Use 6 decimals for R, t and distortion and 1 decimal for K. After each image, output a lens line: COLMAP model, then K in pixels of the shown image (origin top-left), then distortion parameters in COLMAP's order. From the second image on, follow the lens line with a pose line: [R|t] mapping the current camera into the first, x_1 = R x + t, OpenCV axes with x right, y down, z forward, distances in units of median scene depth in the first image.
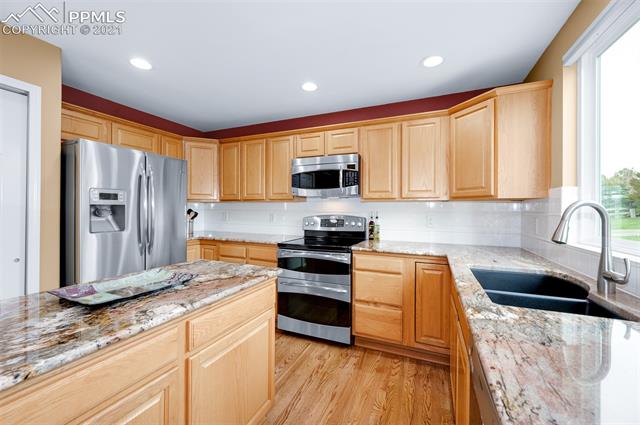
lens RADIAL K [[253.3, 0, 320.4], [0, 253.3, 210.2], [0, 0, 1]] dist [-0.001689, 0.000289]
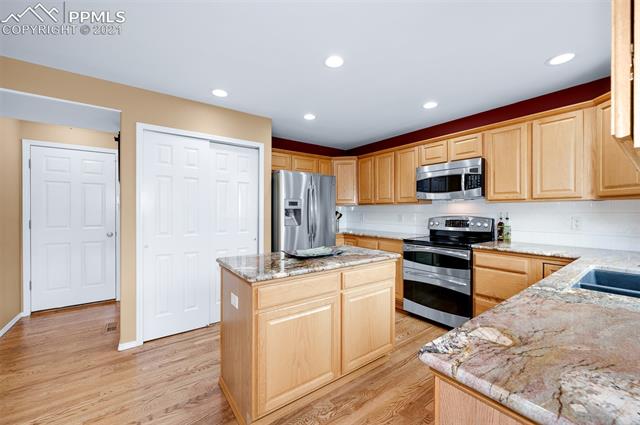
lens RADIAL K [[253.3, 0, 320.3], [0, 253.3, 211.7], [0, 0, 1]] dist [-0.001689, 0.000289]
pose [[0.864877, -0.004834, -0.501961, 0.102643], [0.004093, 0.999988, -0.002579, 0.002066], [0.501968, 0.000176, 0.864886, -0.260327]]
